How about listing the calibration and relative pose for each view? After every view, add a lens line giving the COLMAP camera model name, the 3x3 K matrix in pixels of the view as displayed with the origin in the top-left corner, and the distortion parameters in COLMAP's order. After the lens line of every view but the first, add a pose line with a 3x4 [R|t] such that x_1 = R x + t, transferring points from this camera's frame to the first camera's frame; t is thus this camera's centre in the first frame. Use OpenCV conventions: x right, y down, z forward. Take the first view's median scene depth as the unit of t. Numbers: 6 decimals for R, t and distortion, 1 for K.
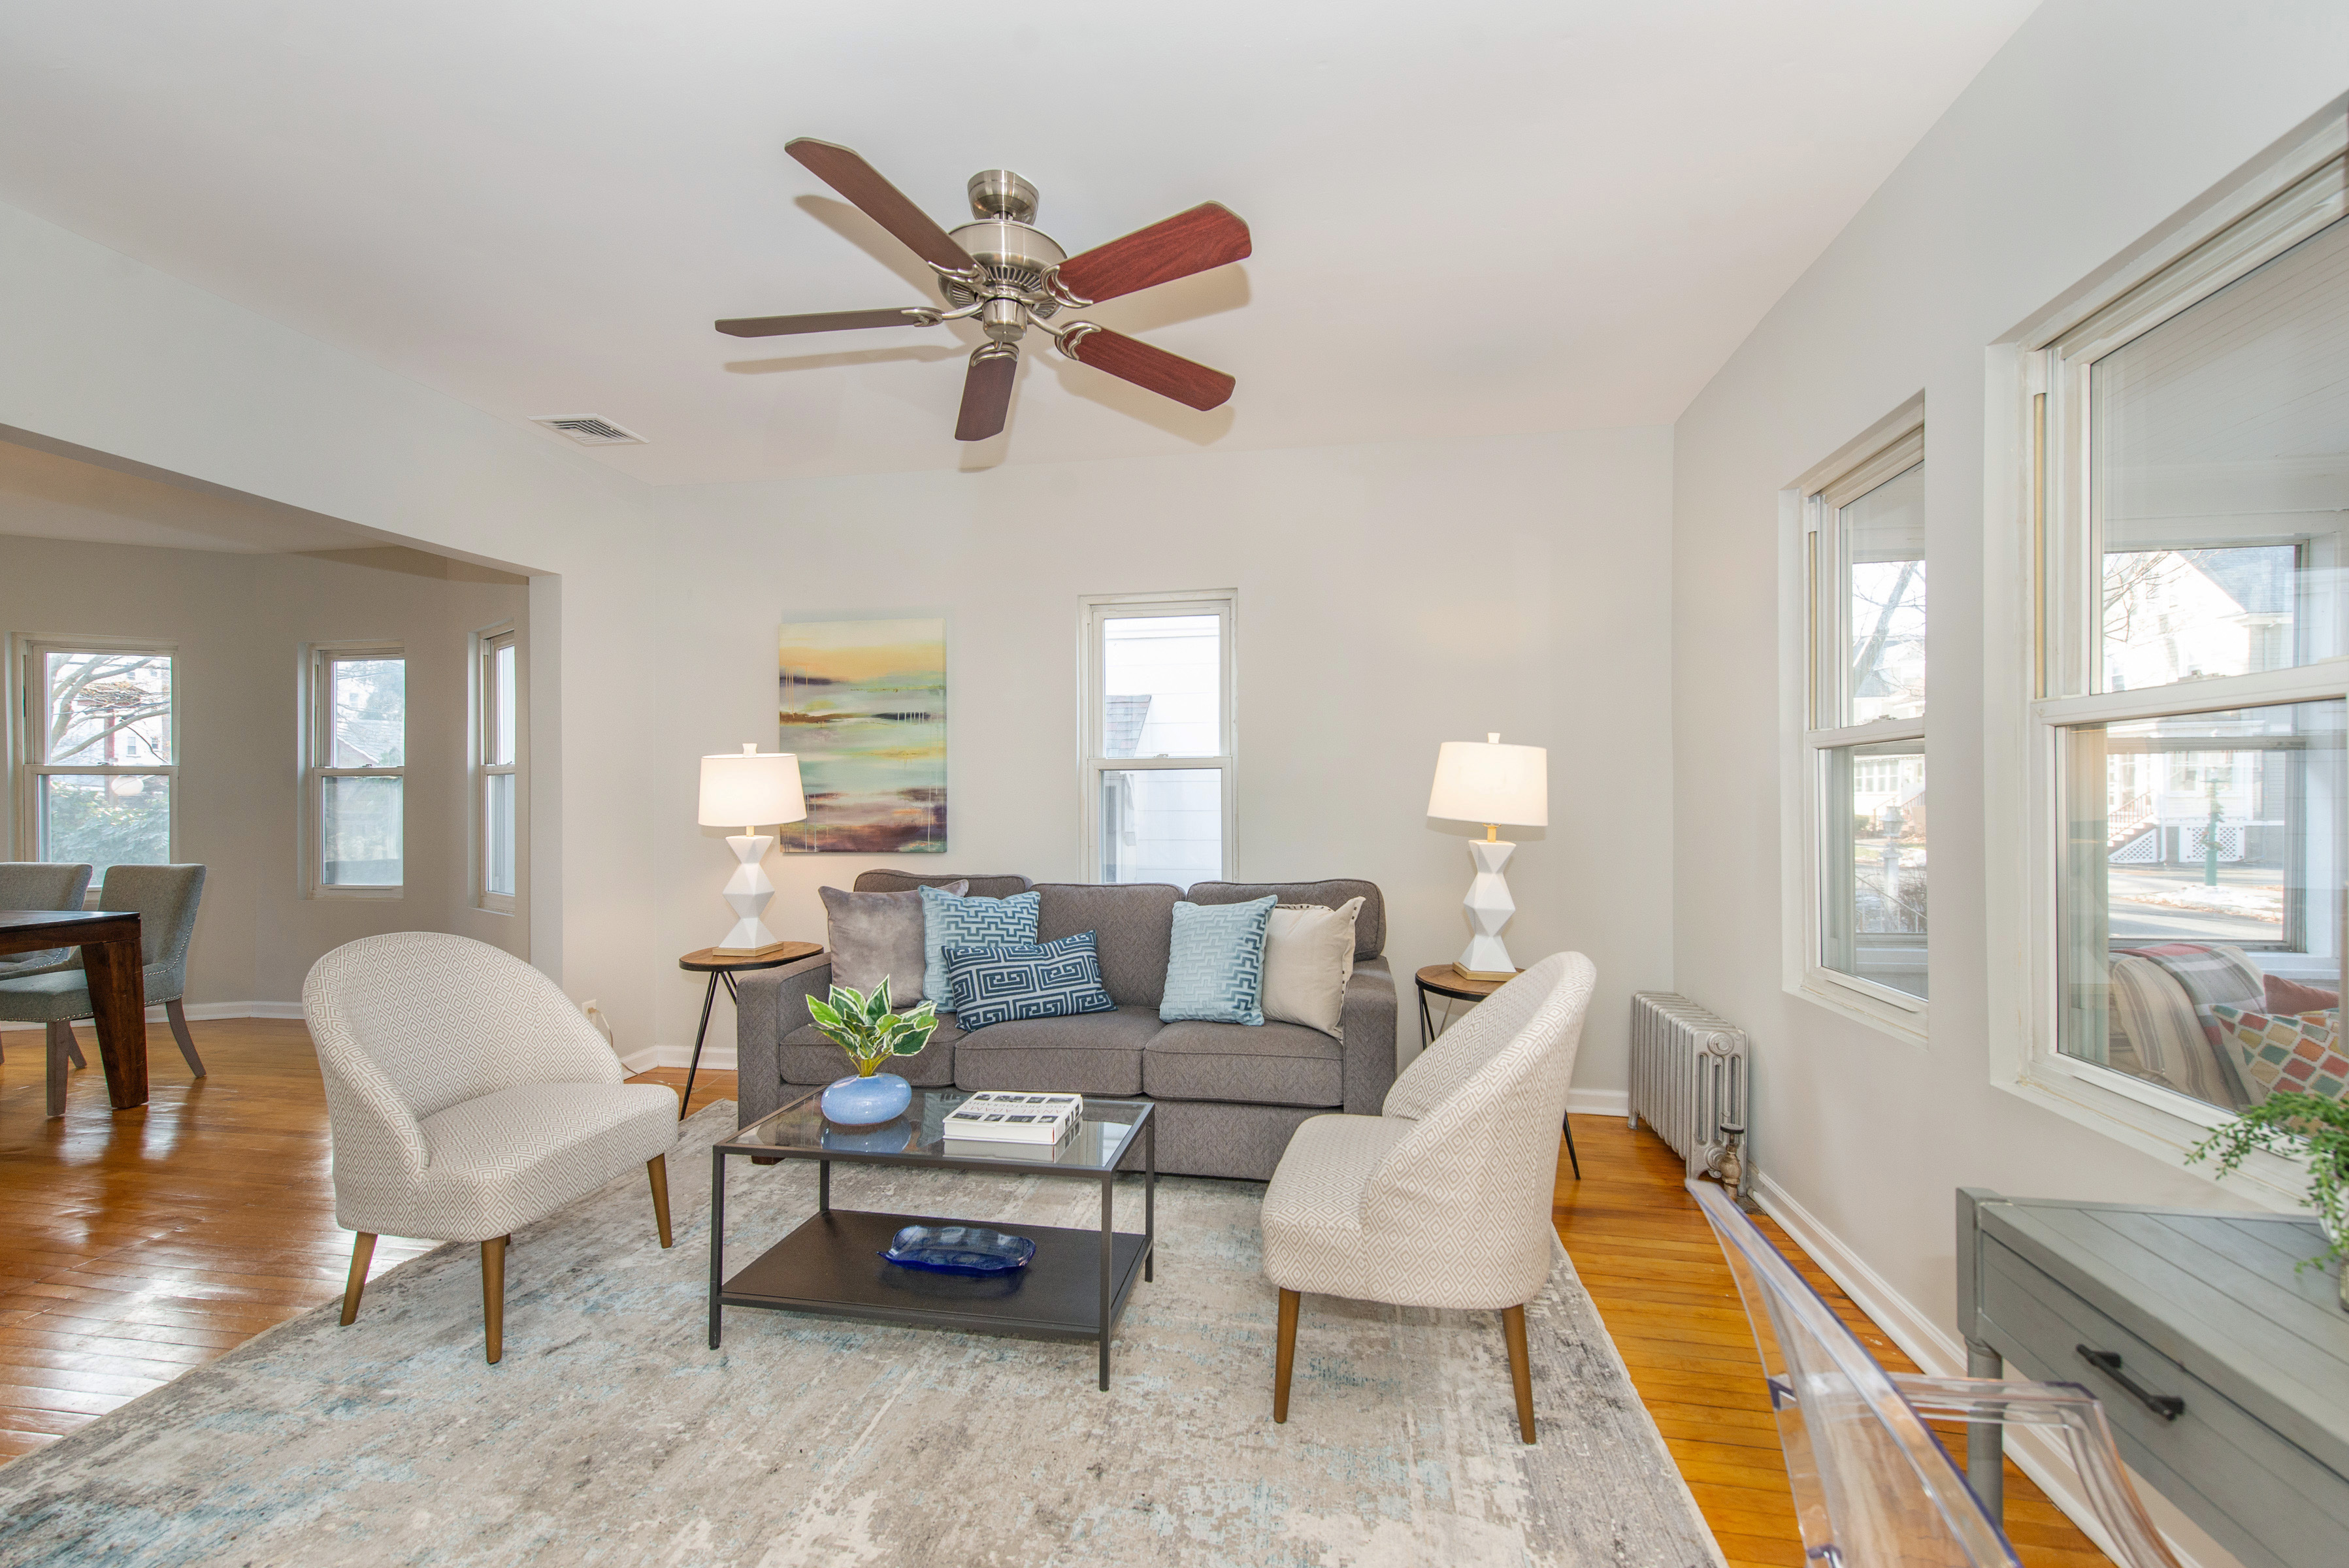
lens RADIAL K [[931.0, 0, 1182.8], [0, 931.0, 790.9], [0, 0, 1]] dist [0.004122, 0.000277]
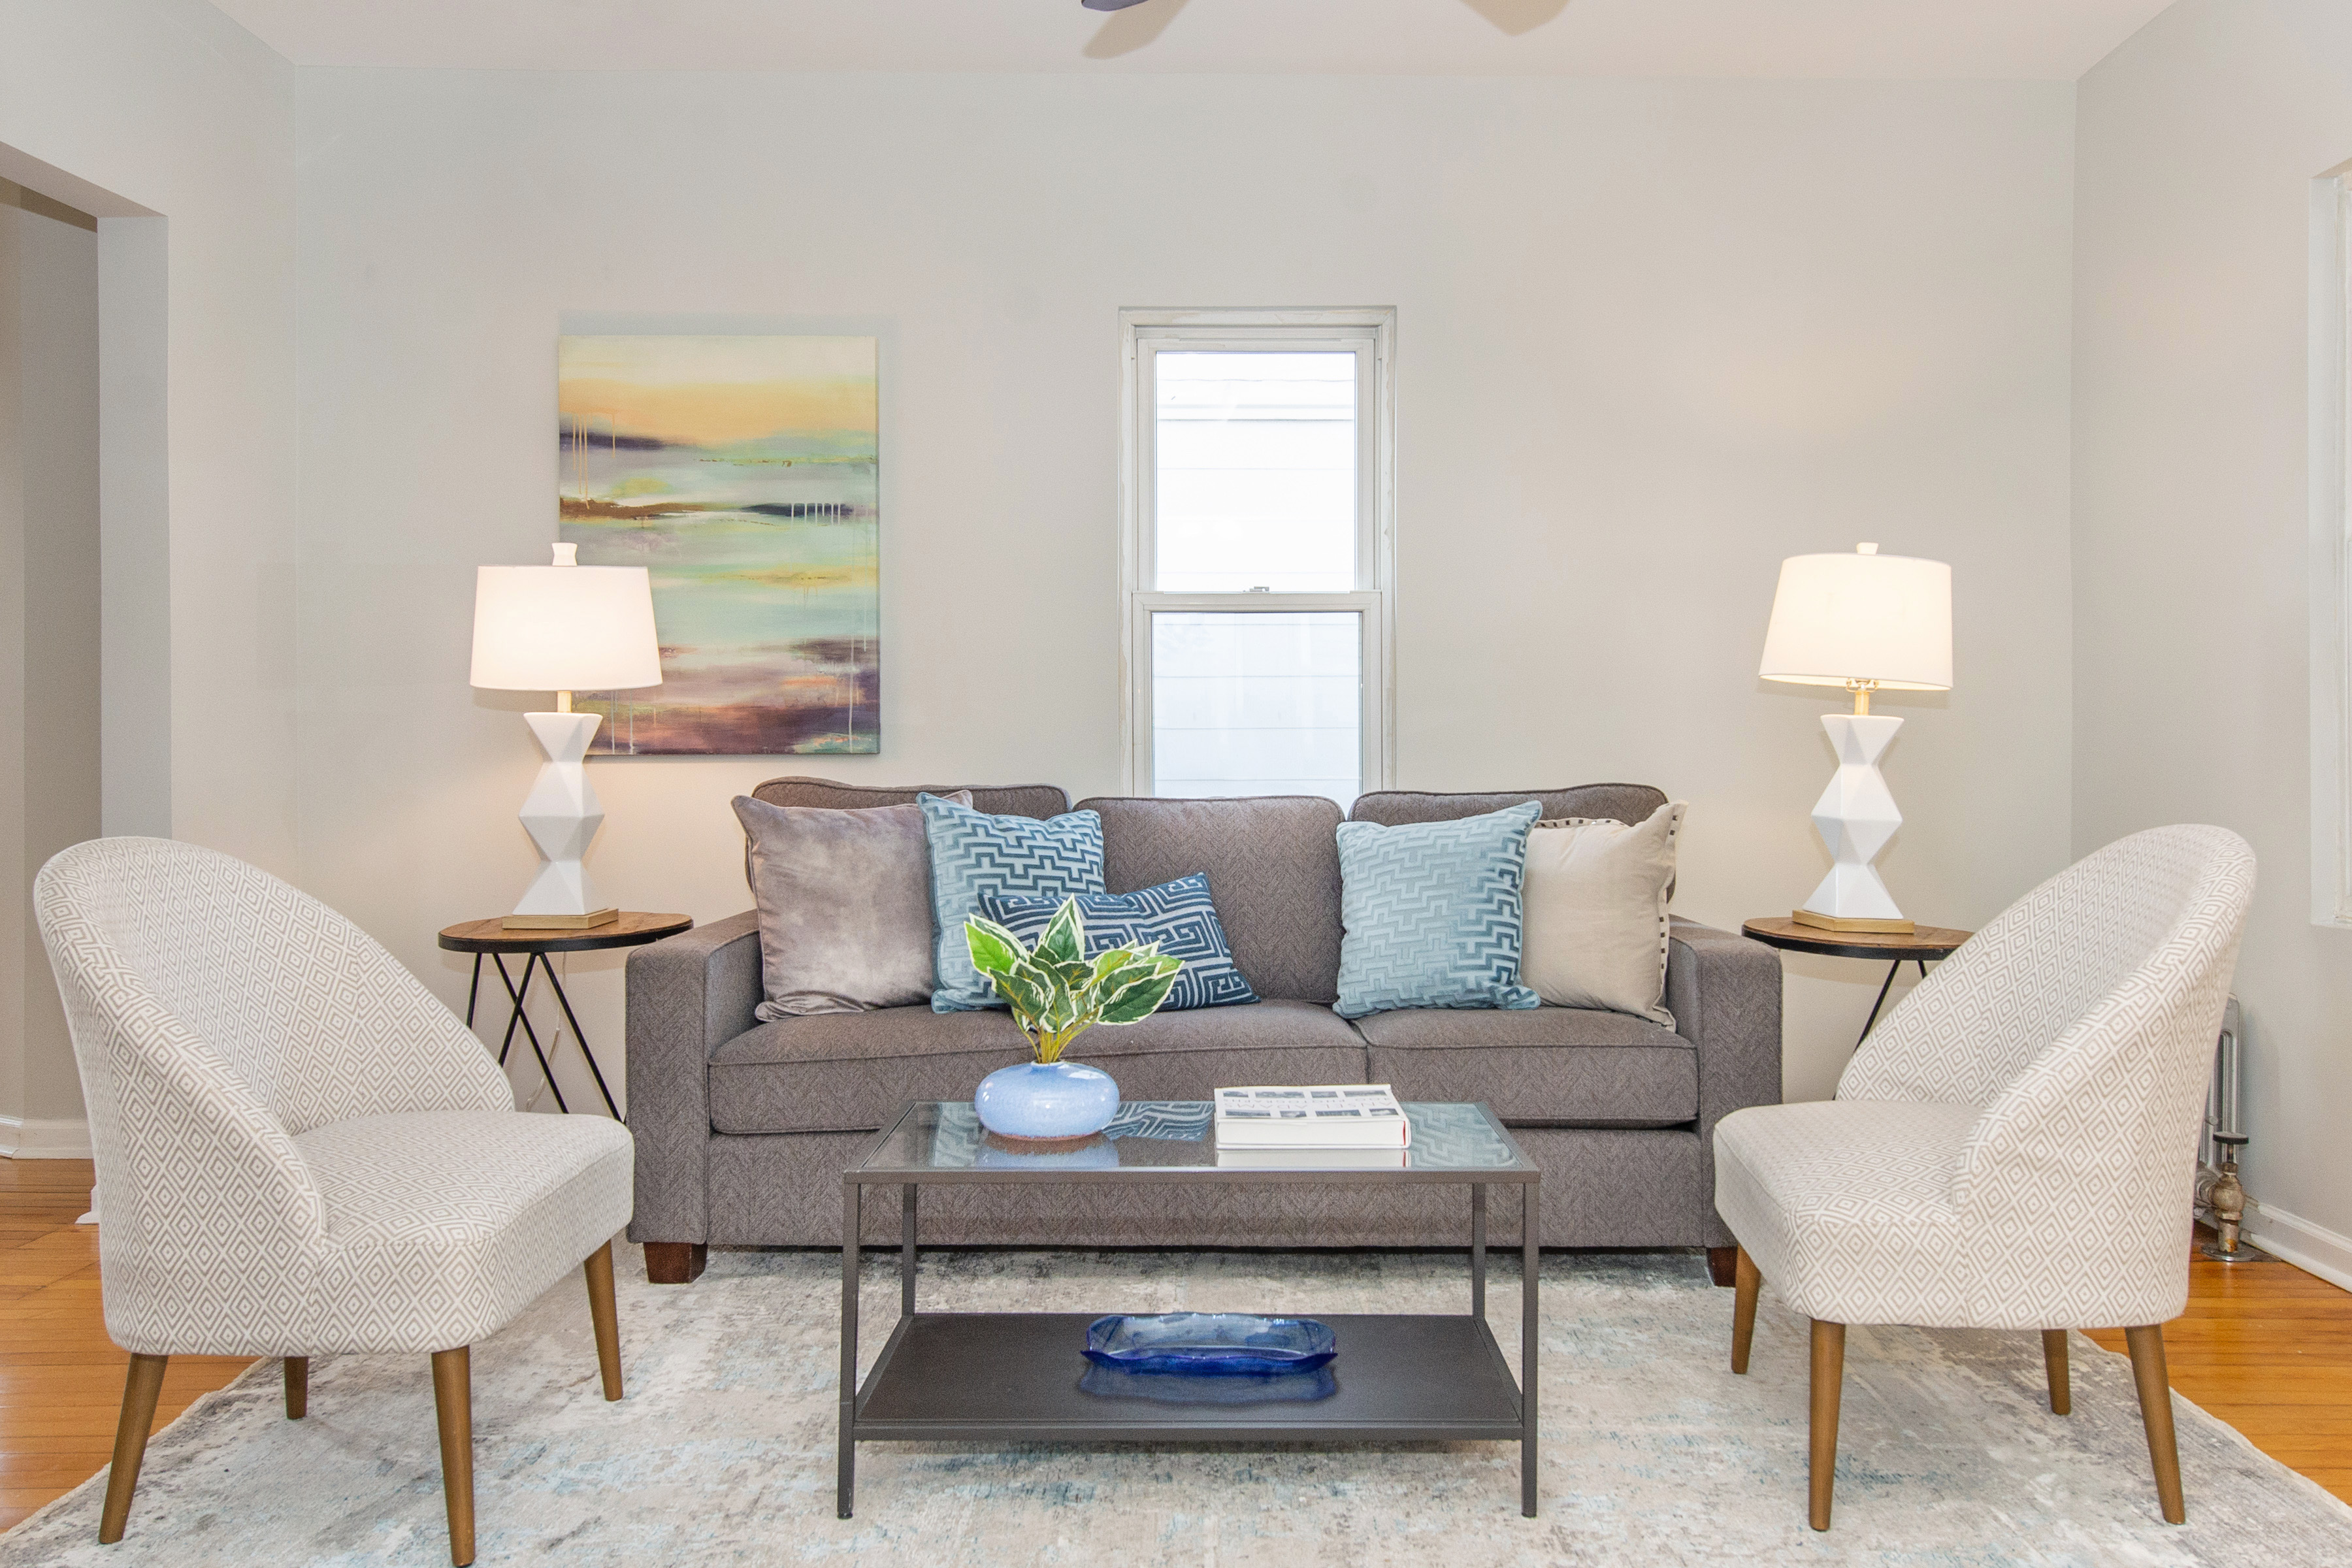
lens RADIAL K [[1688.5, 0, 1173.8], [0, 1688.5, 774.3], [0, 0, 1]] dist [0.001341, 0.008747]
pose [[0.984068, 0.001677, 0.177785, -0.292251], [-0.004247, 0.999892, 0.014077, 0.070331], [-0.177742, -0.014608, 0.983969, -0.040469]]
